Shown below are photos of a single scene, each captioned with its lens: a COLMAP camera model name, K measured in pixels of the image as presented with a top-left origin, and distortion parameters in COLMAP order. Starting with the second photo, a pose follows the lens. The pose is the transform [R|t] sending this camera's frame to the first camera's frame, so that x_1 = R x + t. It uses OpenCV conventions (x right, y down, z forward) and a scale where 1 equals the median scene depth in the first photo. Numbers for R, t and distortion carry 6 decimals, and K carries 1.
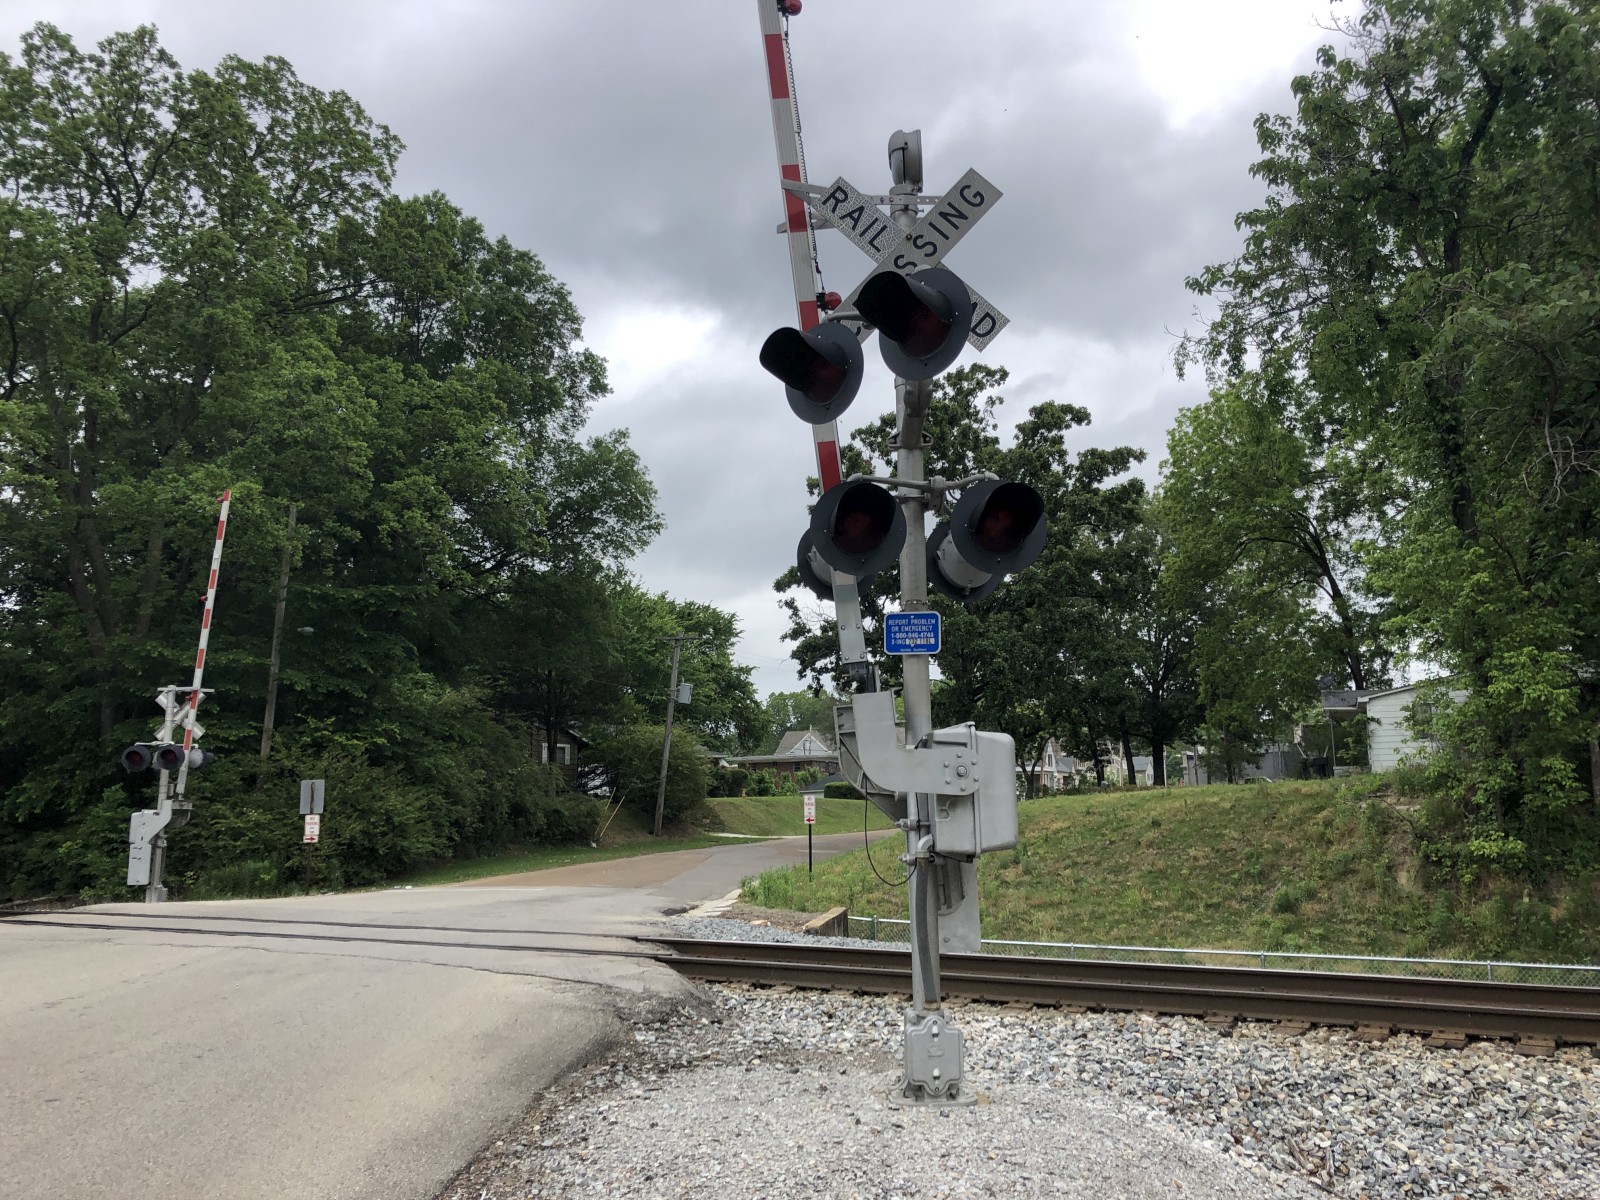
lens RADIAL K [[1293.3, 0, 809.6], [0, 1293.3, 593.9], [0, 0, 1]] dist [0.040262, -0.041177]
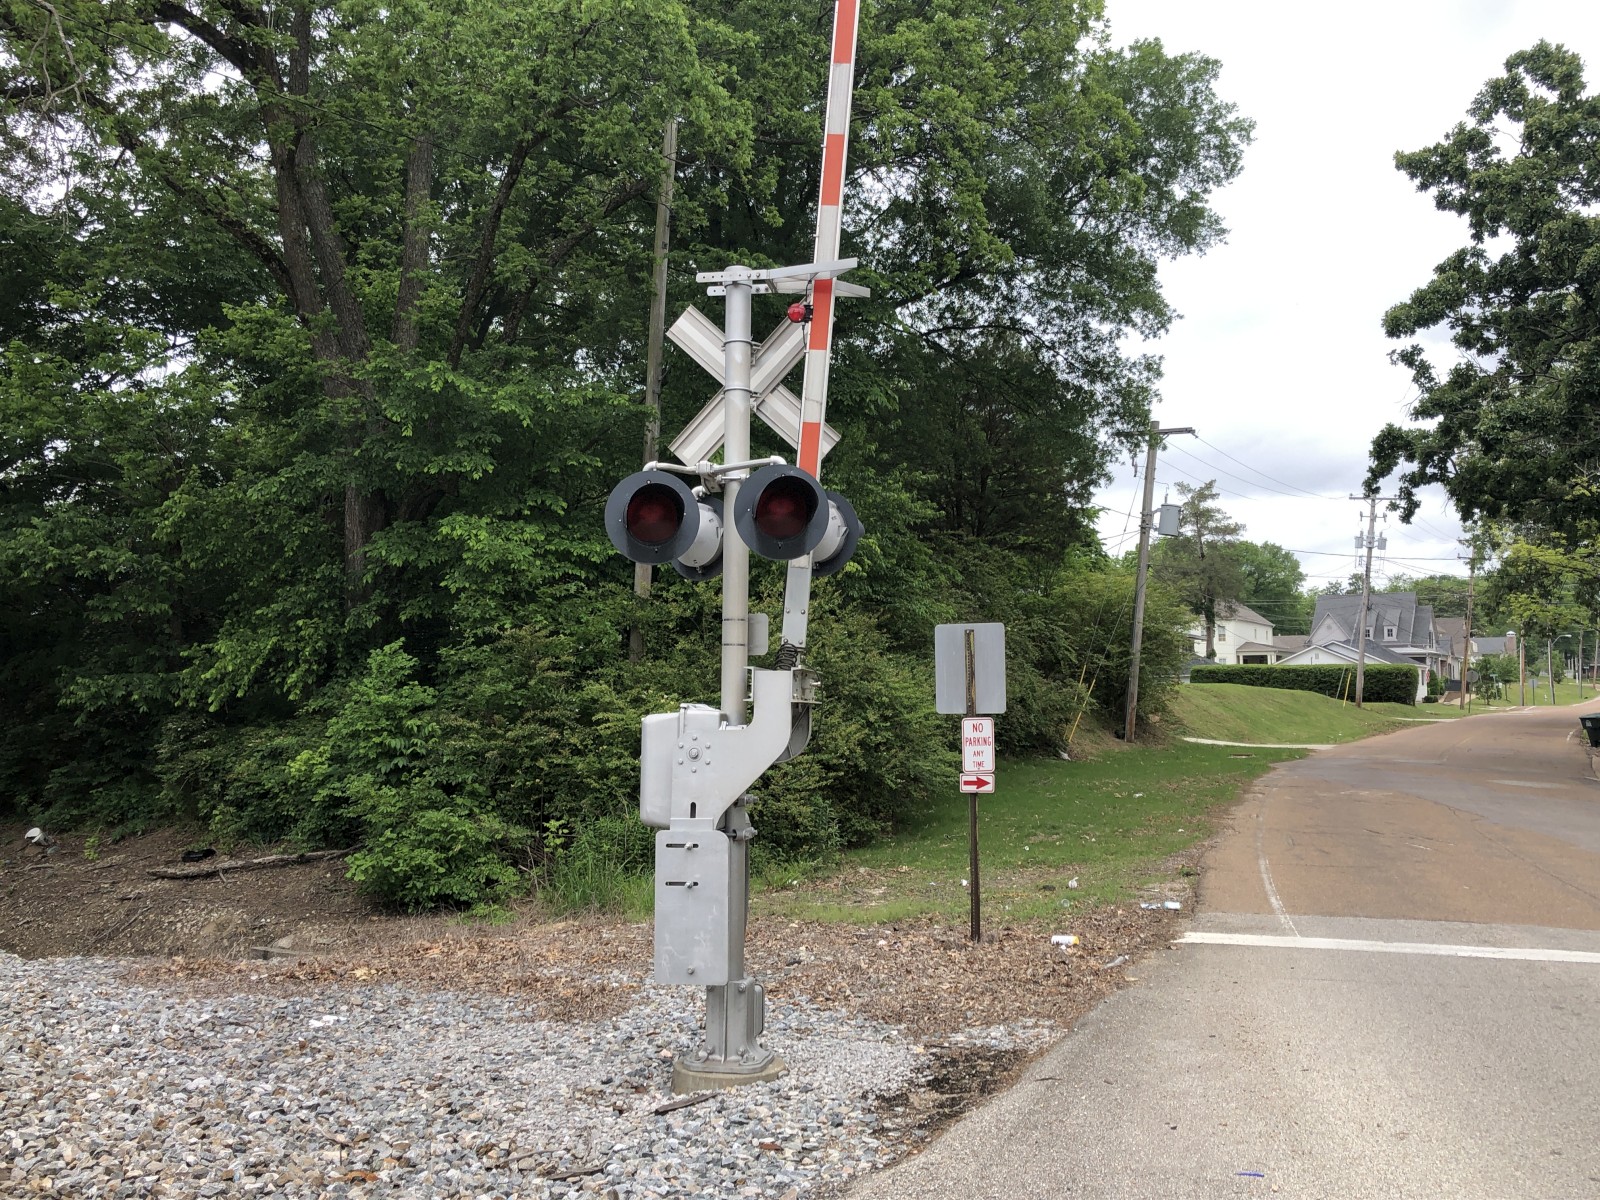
lens RADIAL K [[1423.4, 0, 800.4], [0, 1423.4, 599.2], [0, 0, 1]] dist [0.051462, -0.028497]
pose [[0.990359, 0.005717, -0.138405, -0.210891], [0.007929, 0.995170, 0.097845, 0.054303], [0.138296, -0.097999, 0.985531, 0.336802]]
